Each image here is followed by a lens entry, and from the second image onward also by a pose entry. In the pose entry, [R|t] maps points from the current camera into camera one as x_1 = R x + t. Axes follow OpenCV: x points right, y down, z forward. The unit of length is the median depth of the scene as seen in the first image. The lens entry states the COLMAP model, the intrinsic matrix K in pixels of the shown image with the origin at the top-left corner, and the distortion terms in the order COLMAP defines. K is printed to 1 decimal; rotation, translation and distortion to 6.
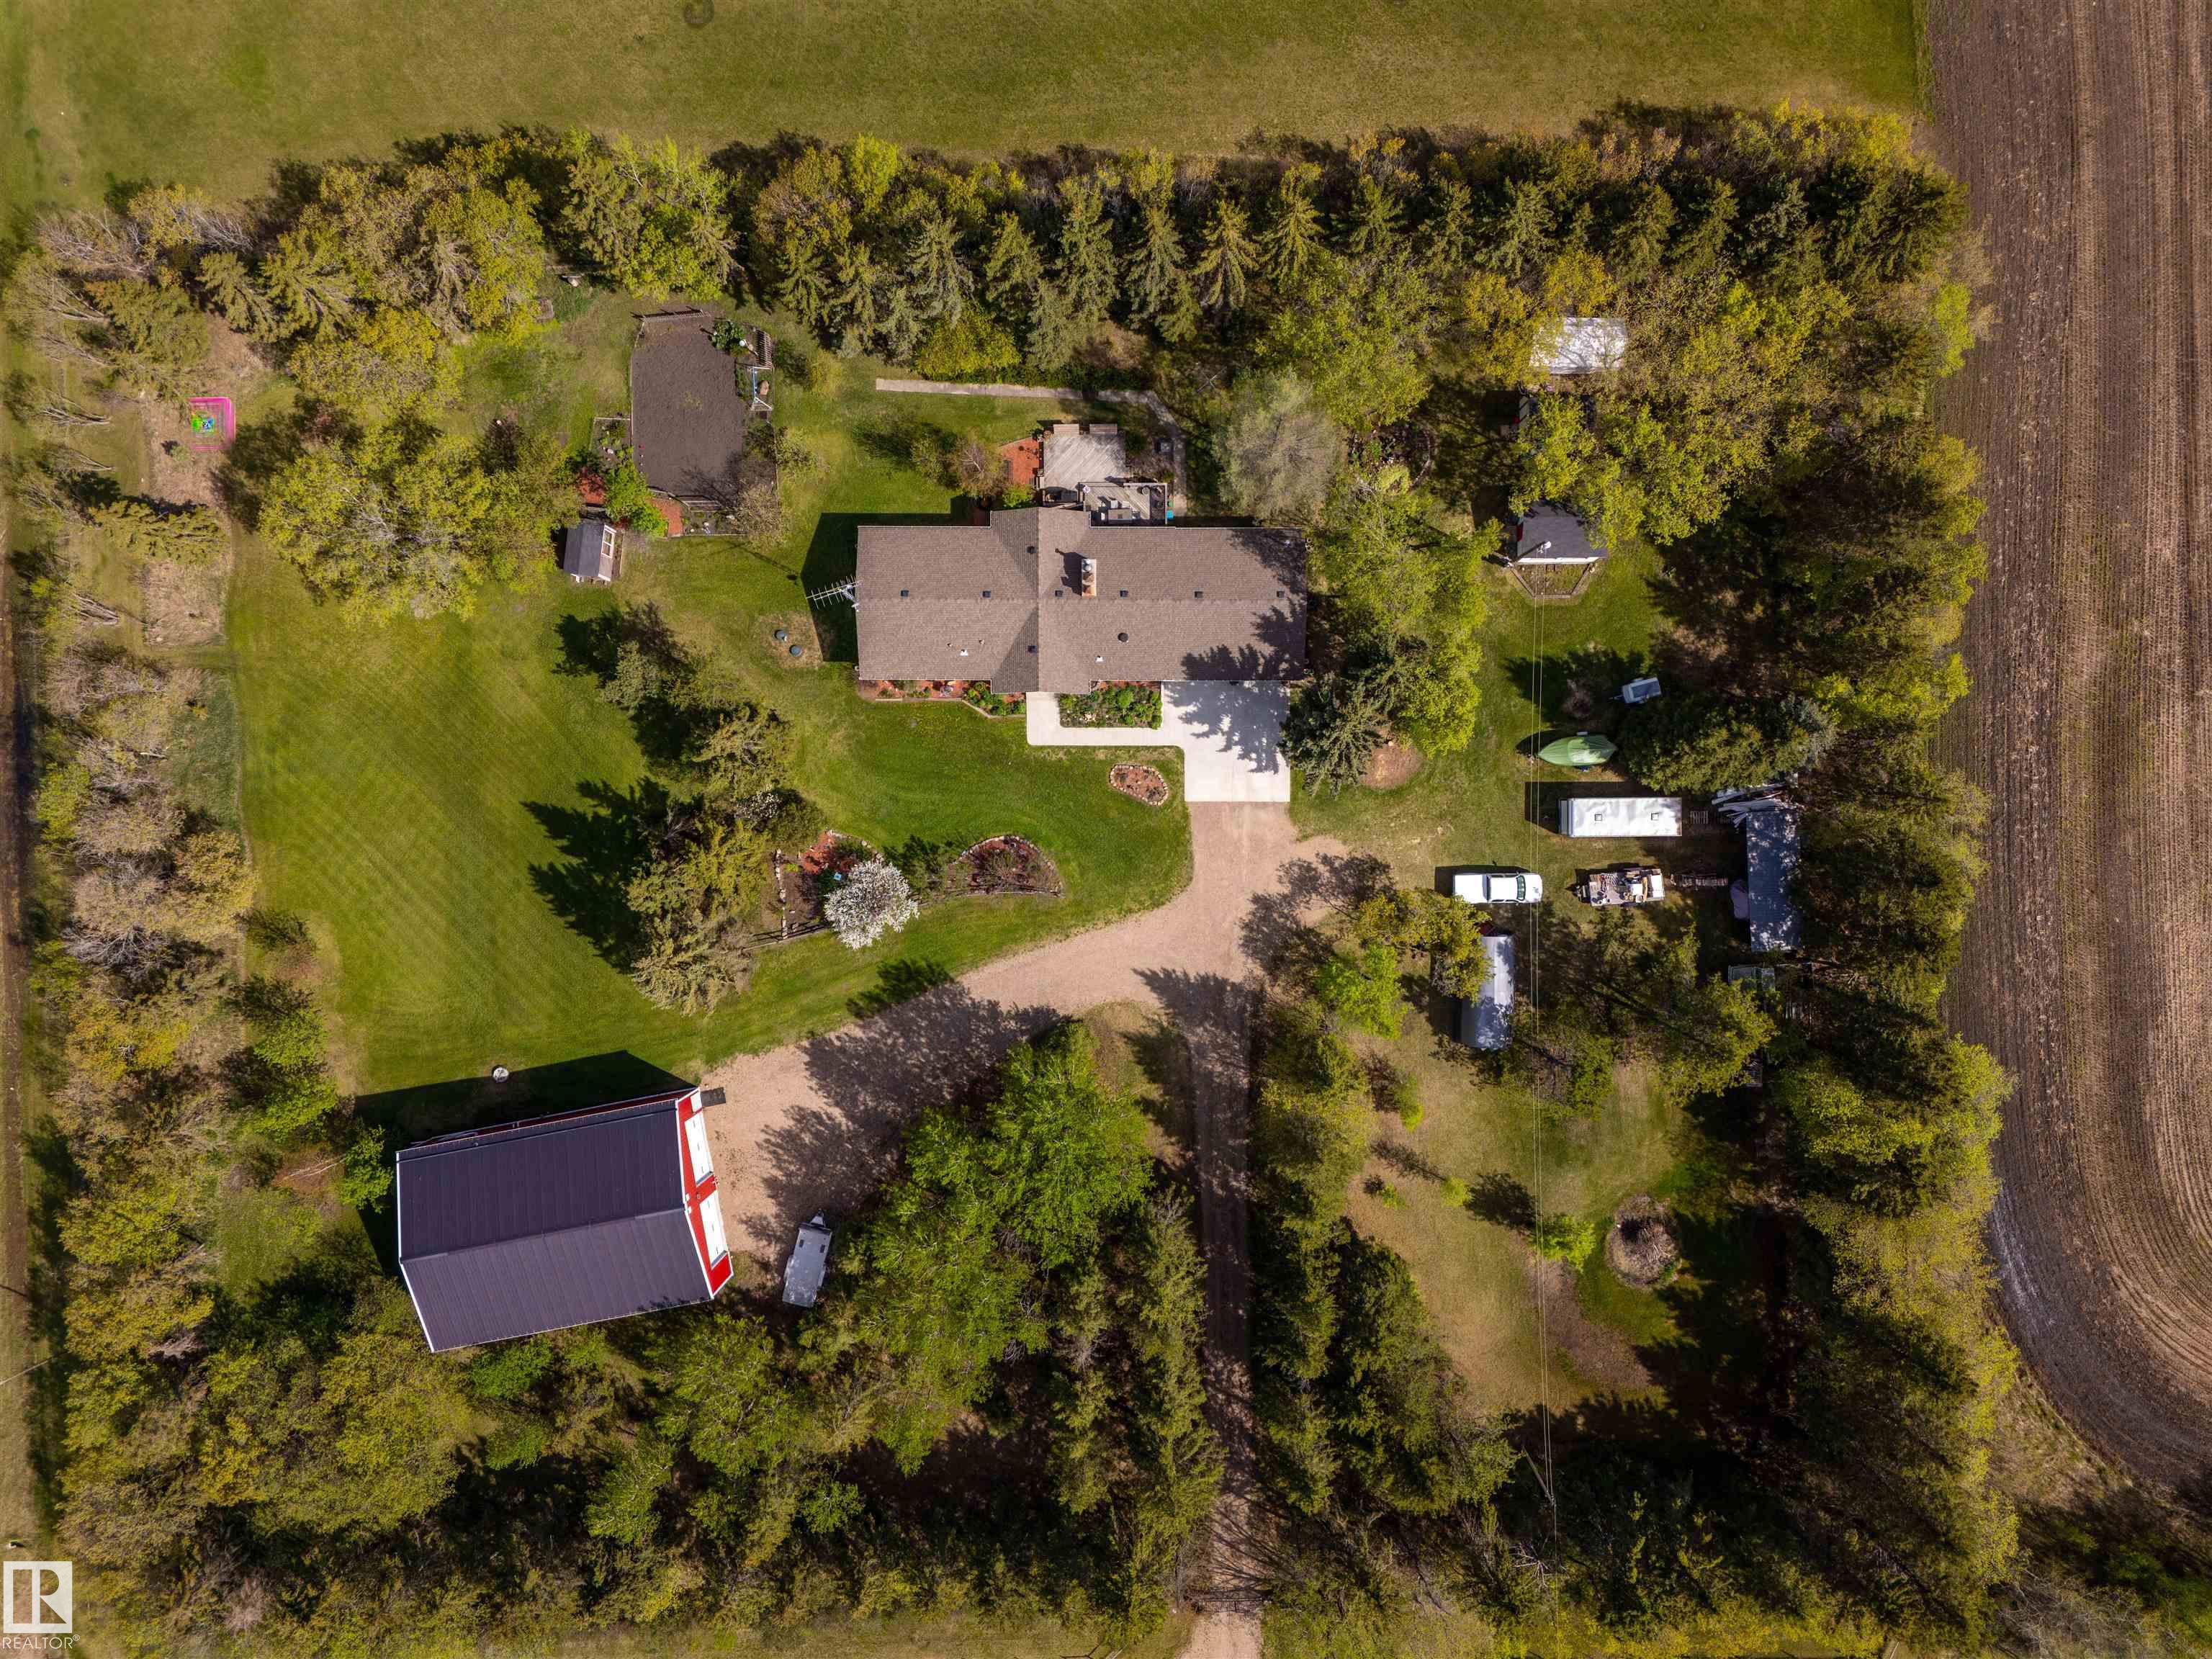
lens RADIAL K [[1605.1, 0, 1106.0], [0, 1605.1, 829.5], [0, 0, 1]] dist [0.055389, -0.039661]
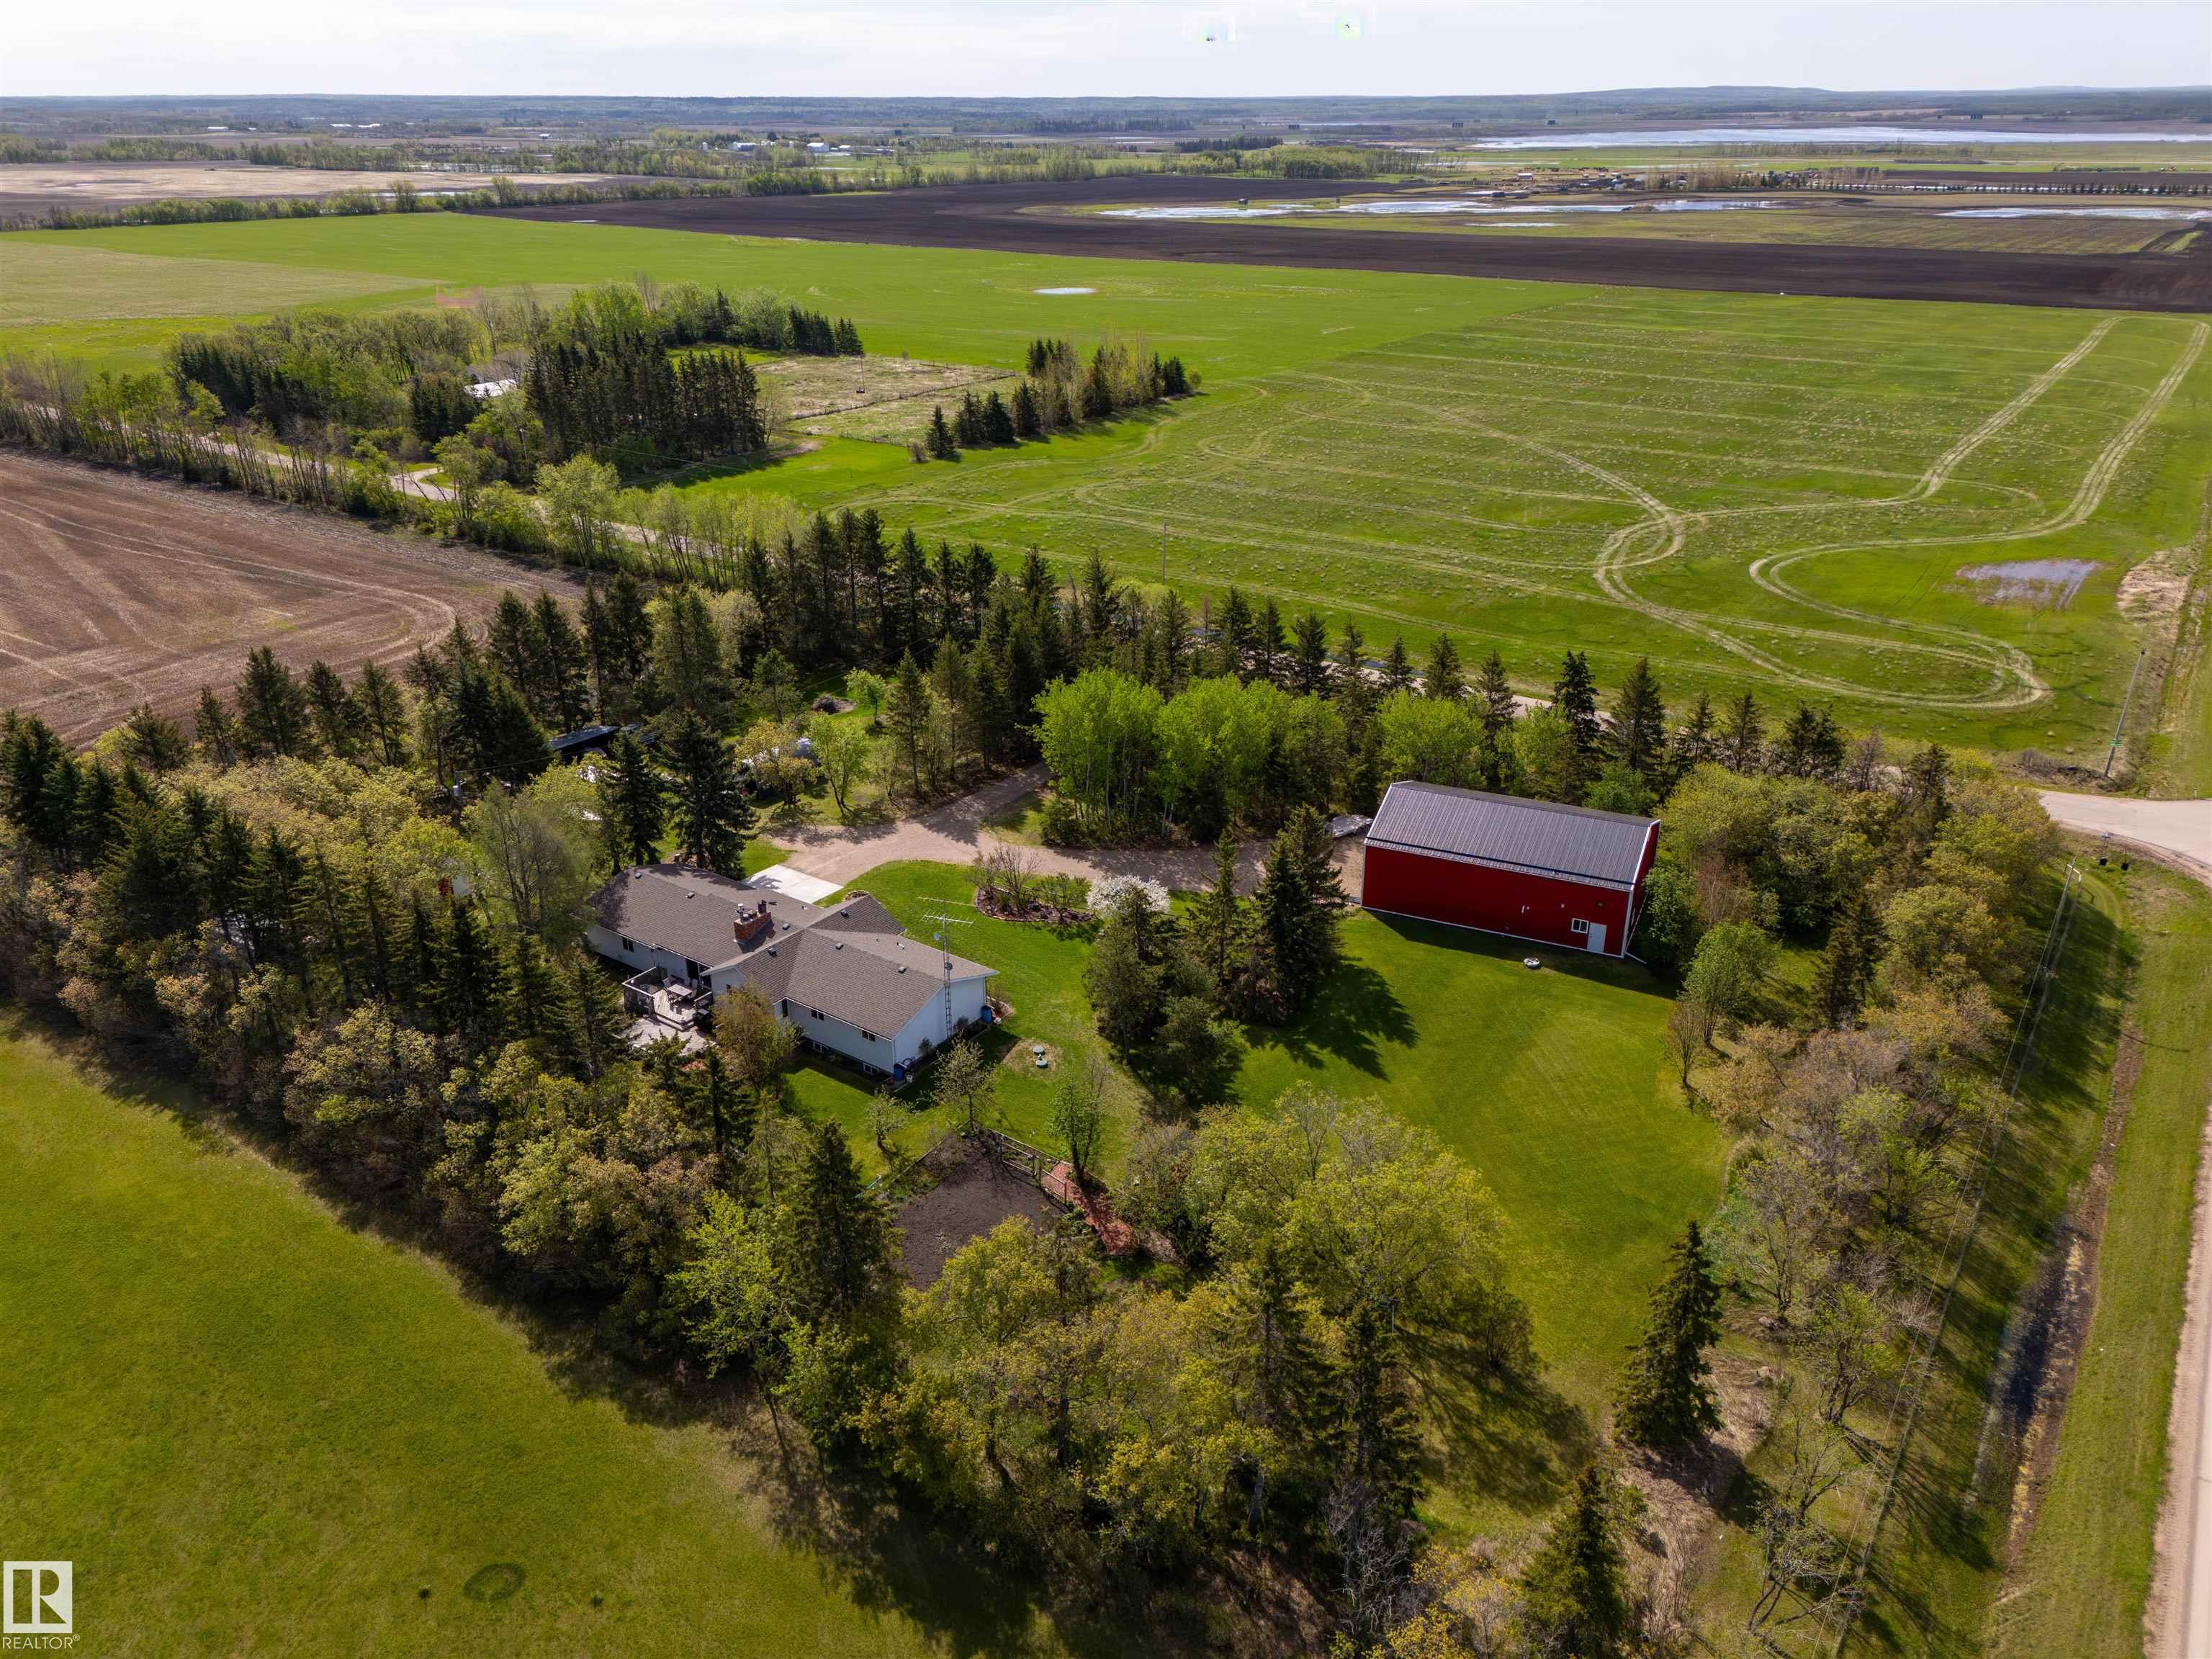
lens RADIAL K [[1605.1, 0, 1106.0], [0, 1605.1, 829.5], [0, 0, 1]] dist [0.055389, -0.039661]
pose [[-0.809929, -0.213978, 0.546103, -0.694817], [0.586073, -0.331907, 0.739159, -0.718400], [0.023092, 0.918723, 0.394228, 0.530223]]
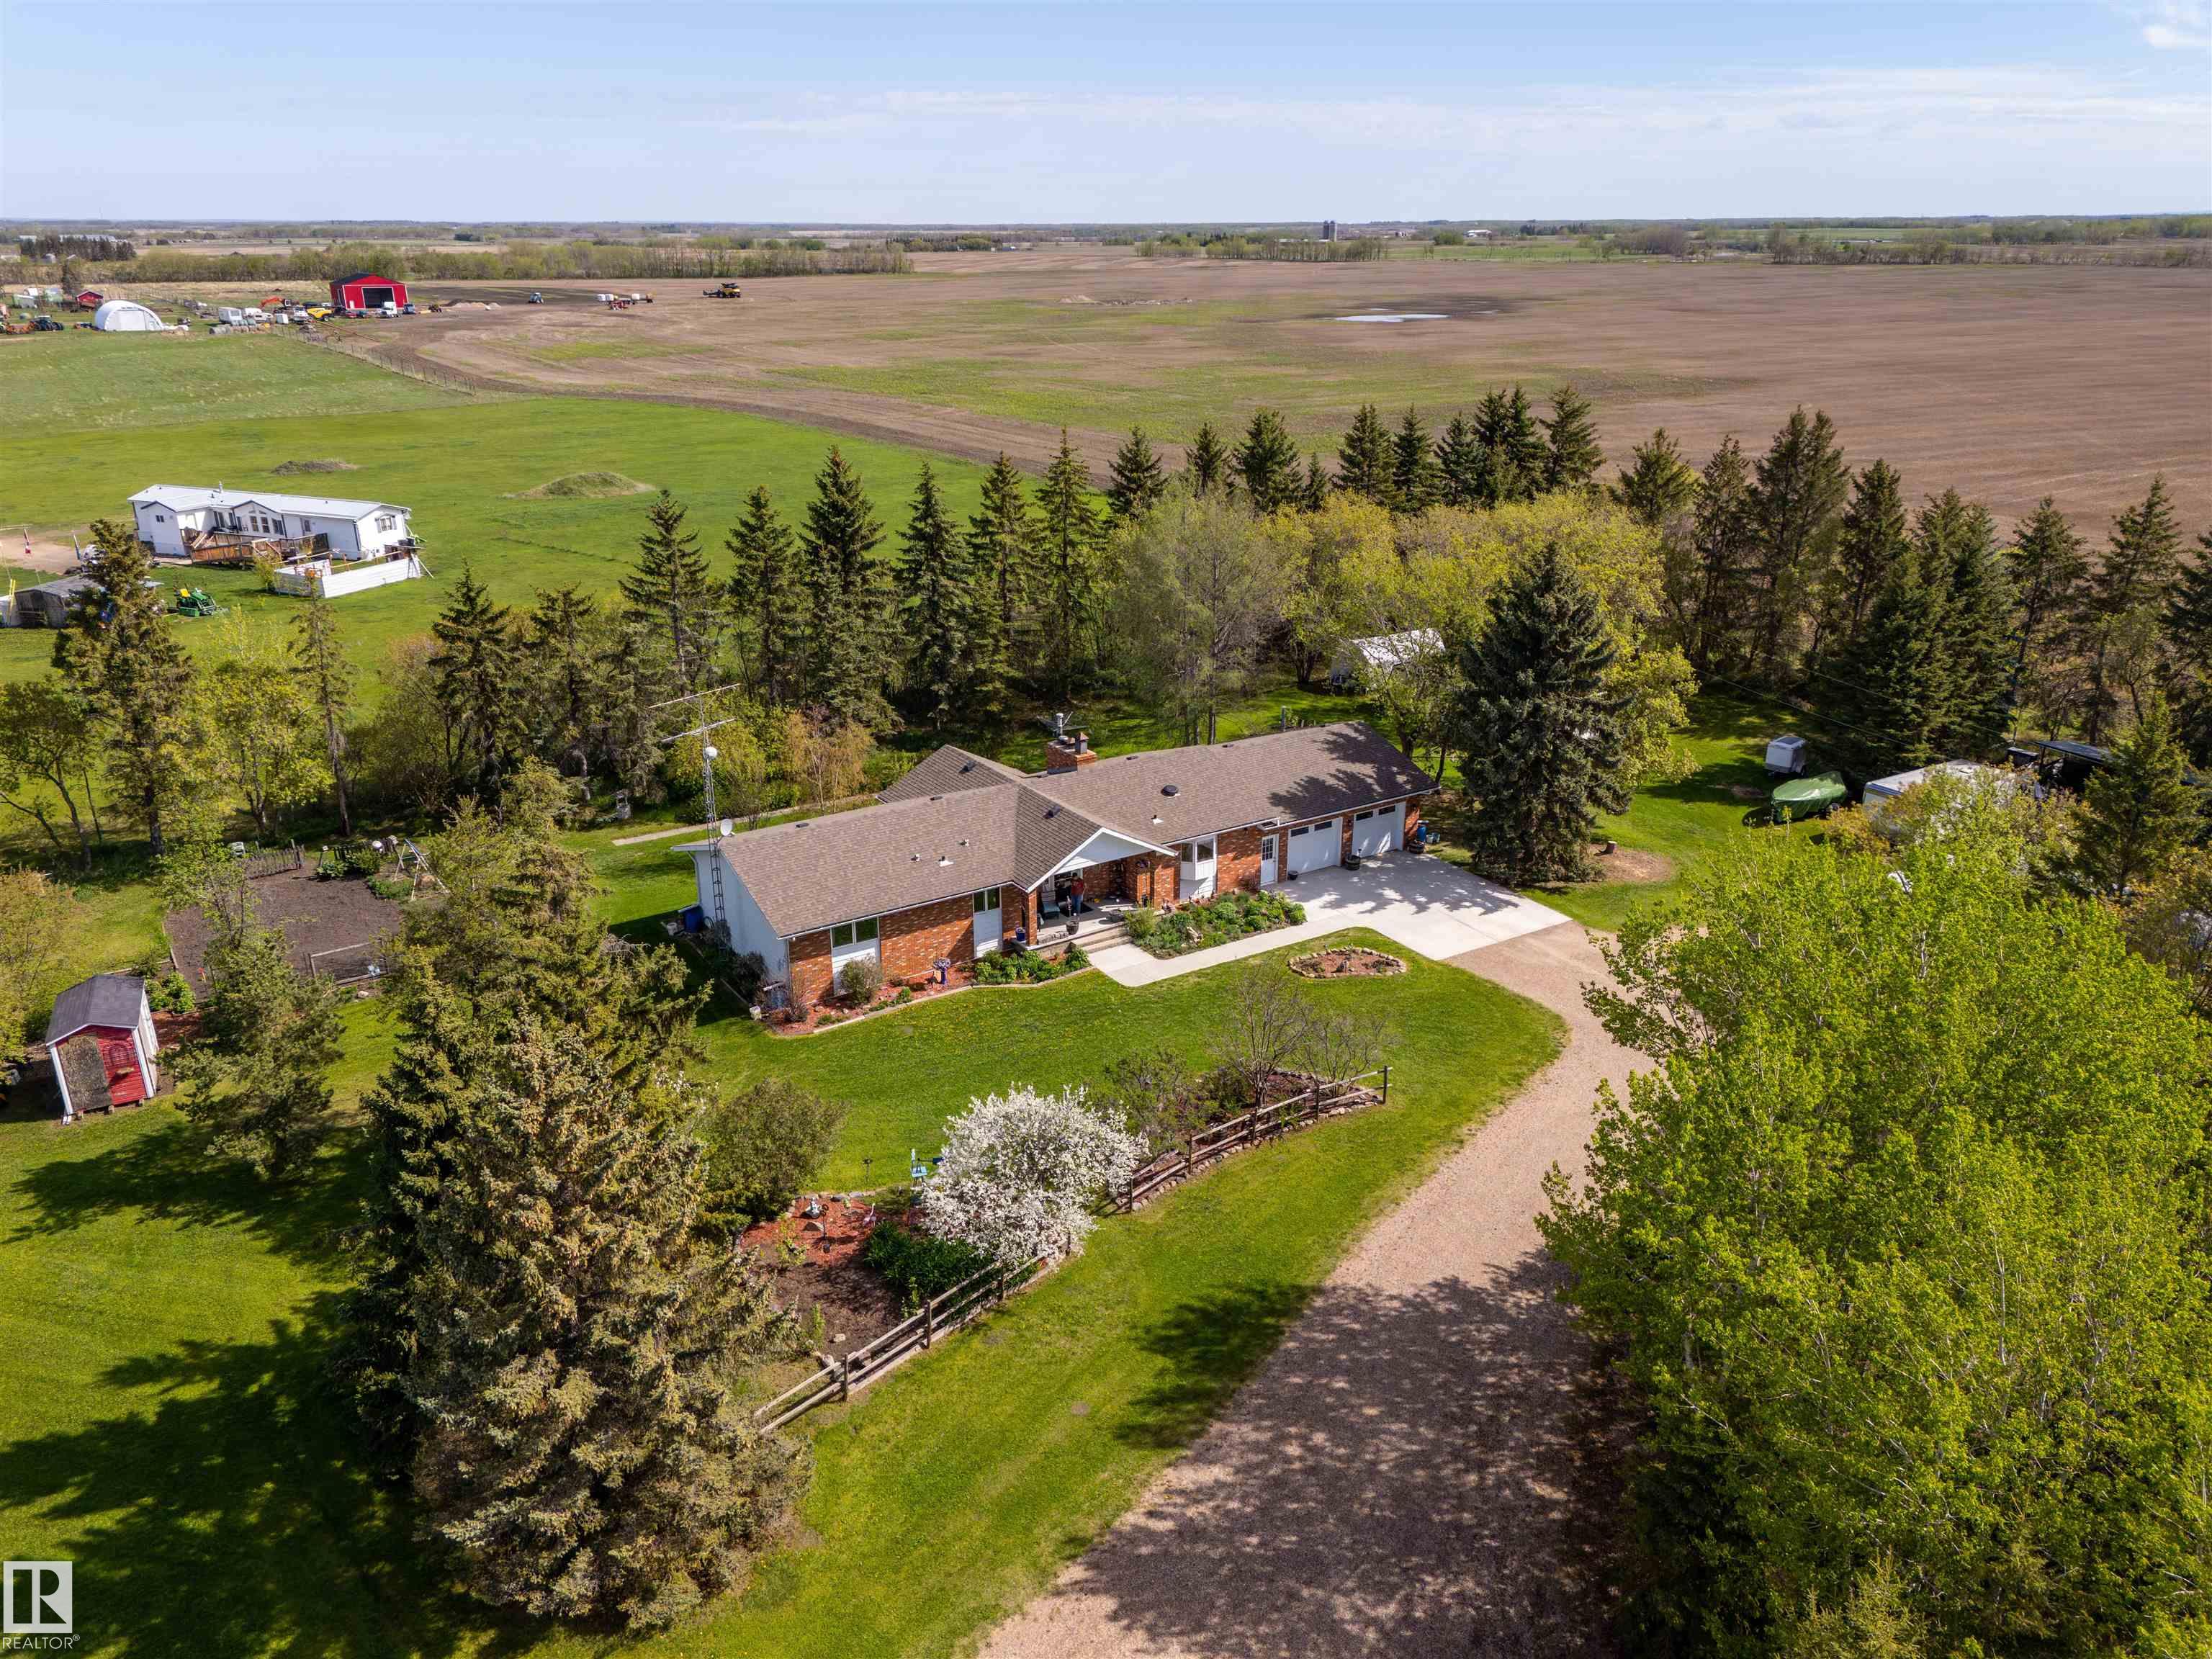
lens RADIAL K [[1605.1, 0, 1106.0], [0, 1605.1, 829.5], [0, 0, 1]] dist [0.055389, -0.039661]
pose [[0.834747, -0.172260, 0.522995, -0.312325], [0.550448, 0.285670, -0.784474, 0.327359], [-0.014271, 0.942719, 0.333283, 0.783291]]
